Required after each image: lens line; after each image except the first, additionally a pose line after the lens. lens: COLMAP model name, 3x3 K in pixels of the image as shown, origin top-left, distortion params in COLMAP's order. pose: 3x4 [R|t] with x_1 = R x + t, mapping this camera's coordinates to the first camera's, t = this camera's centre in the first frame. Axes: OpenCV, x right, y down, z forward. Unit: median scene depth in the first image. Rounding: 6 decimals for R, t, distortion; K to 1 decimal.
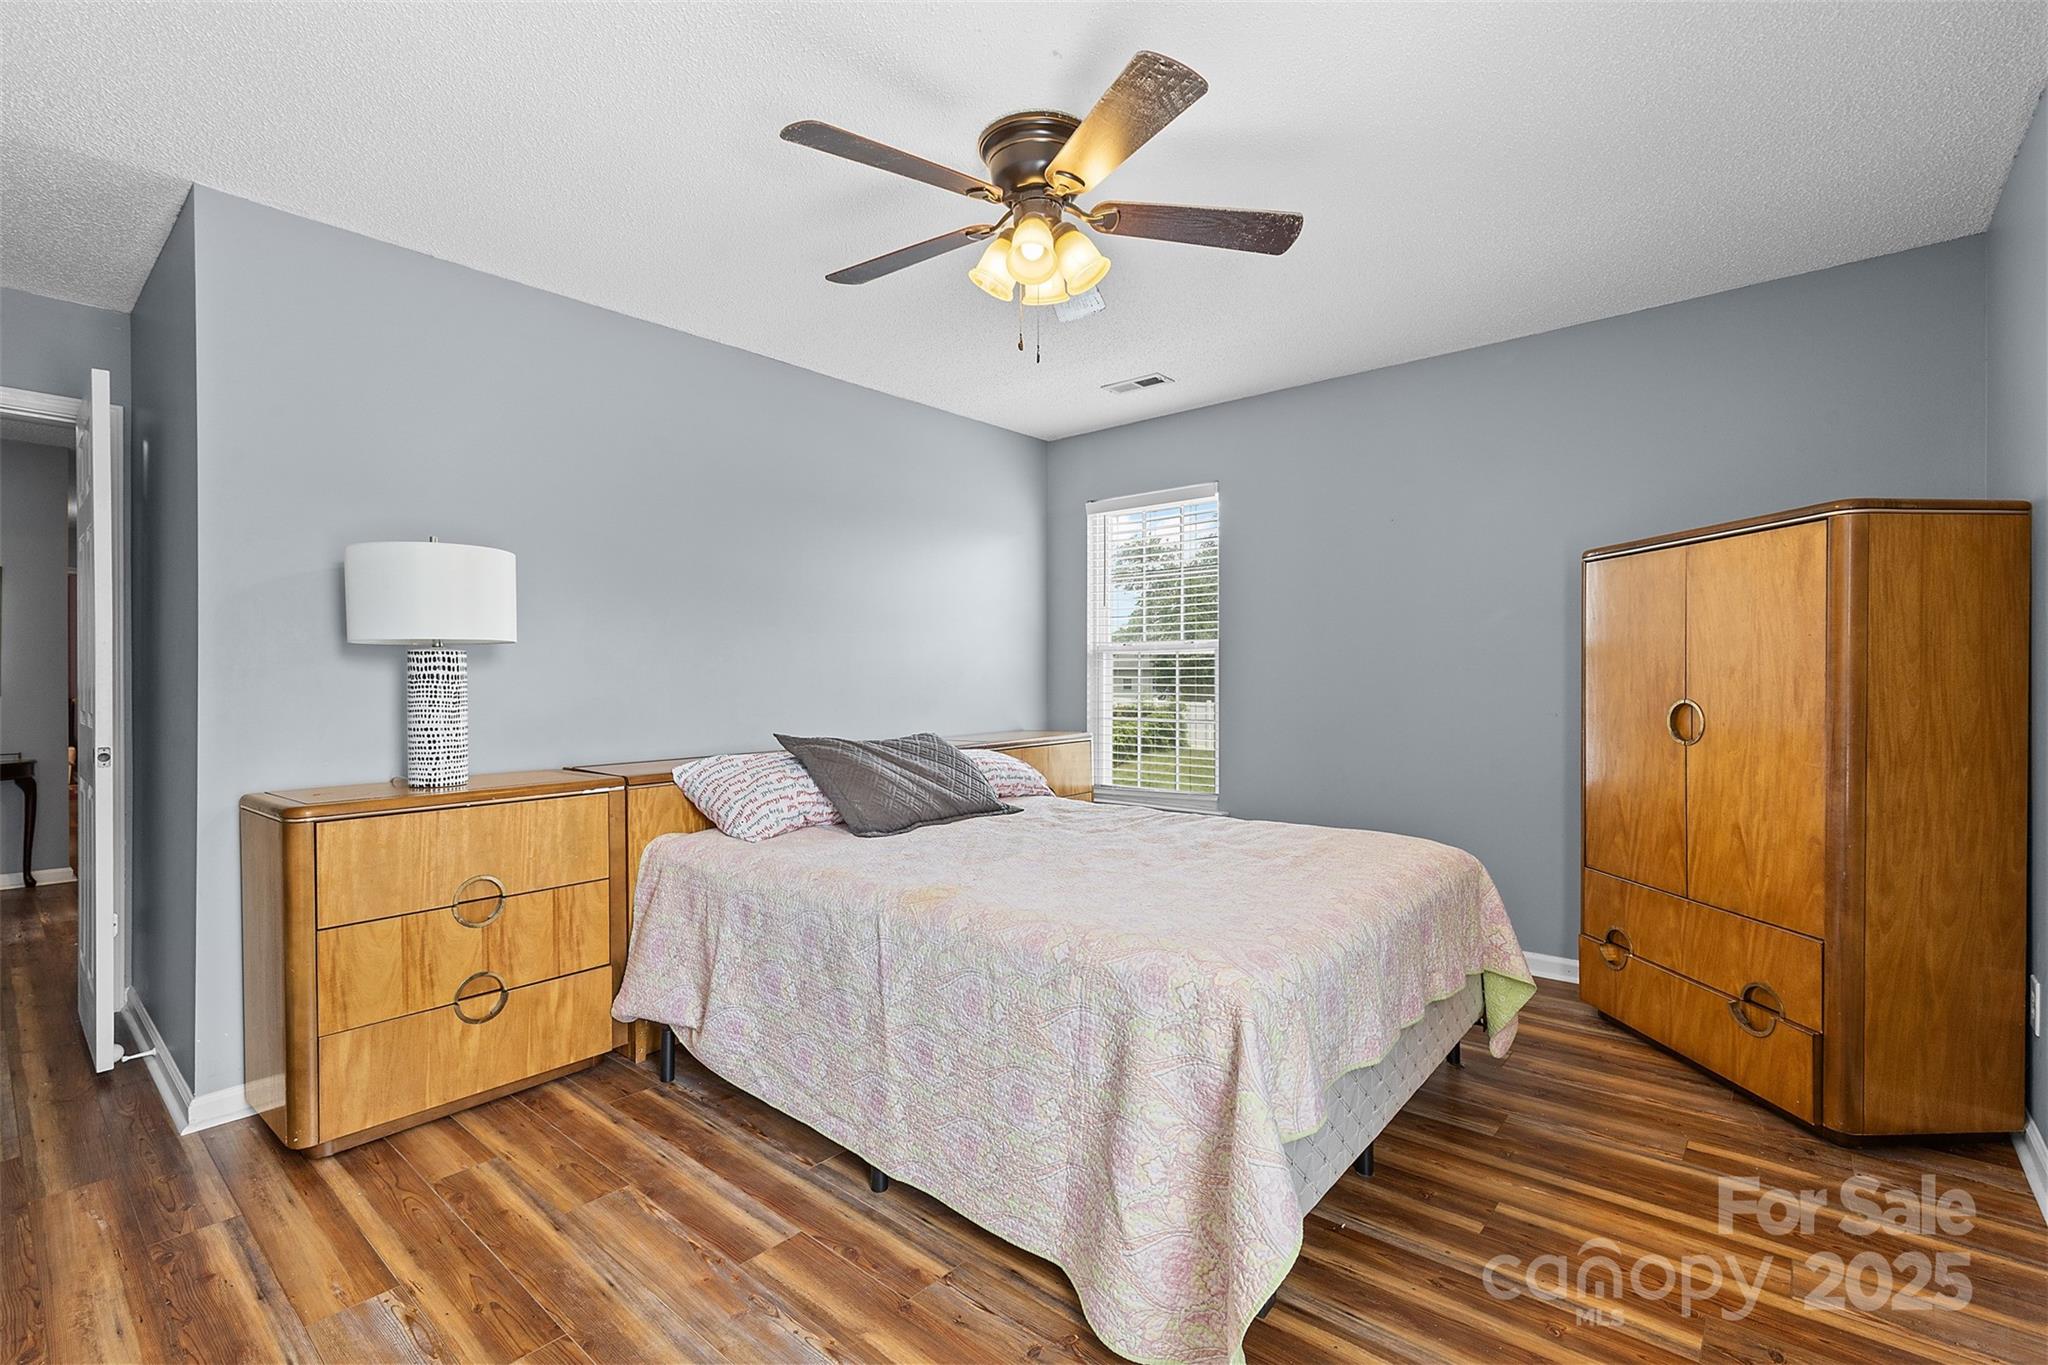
lens RADIAL K [[921.3, 0, 1023.4], [0, 921.3, 684.0], [0, 0, 1]] dist [0.007052, -0.000890]
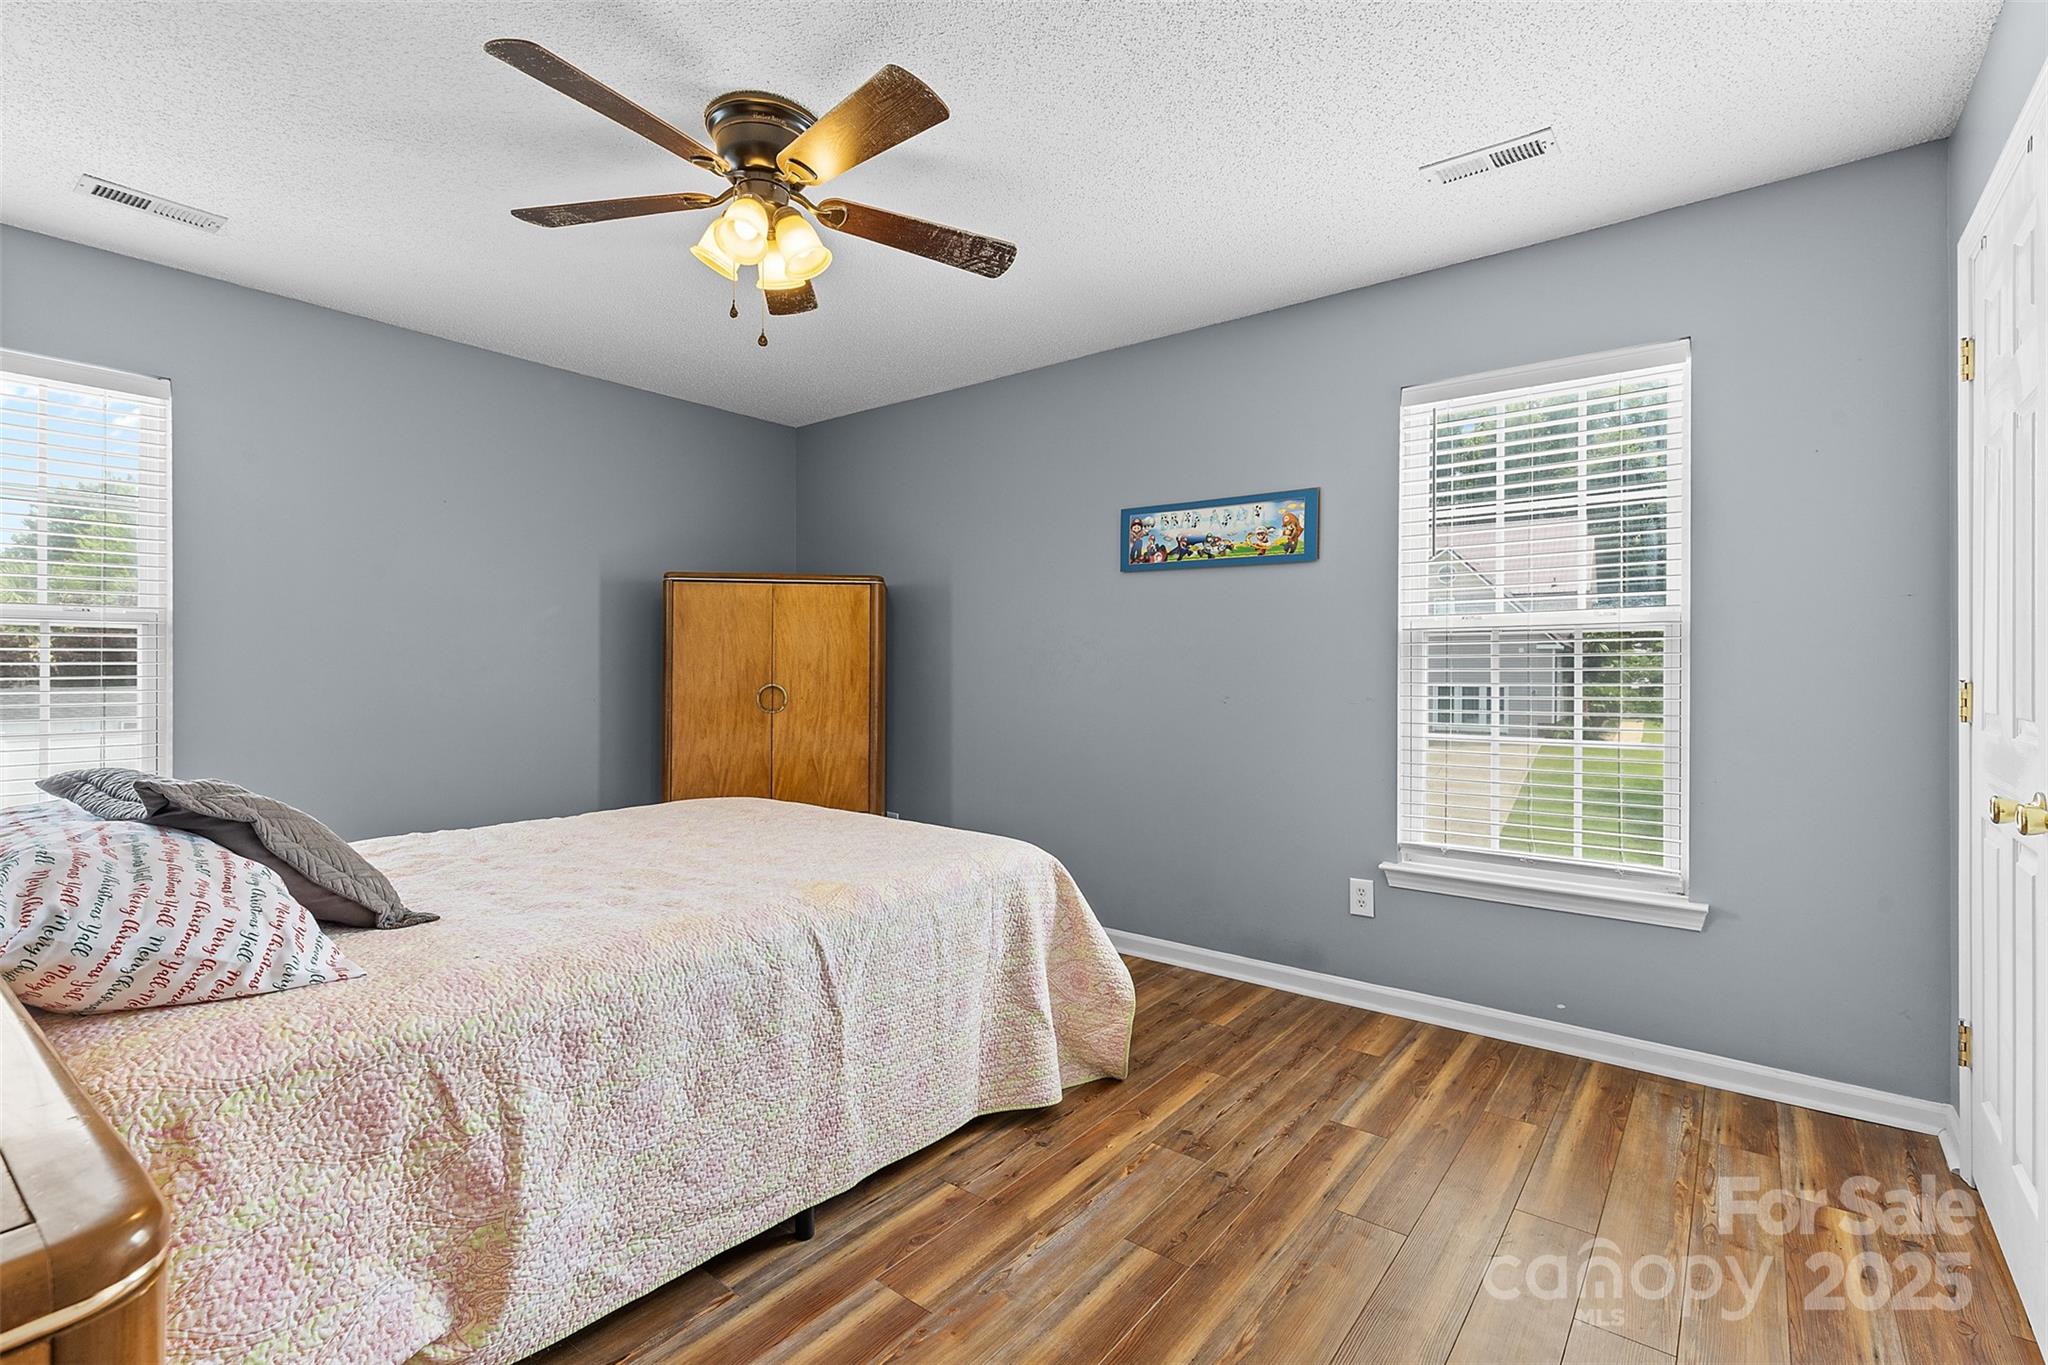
lens RADIAL K [[921.3, 0, 1027.6], [0, 921.3, 674.7], [0, 0, 1]] dist [0.007052, -0.000890]
pose [[-0.048393, -0.000853, 0.998828, -1.014128], [0.004510, 0.999989, 0.001073, 0.002846], [-0.998818, 0.004556, -0.048388, 0.789794]]
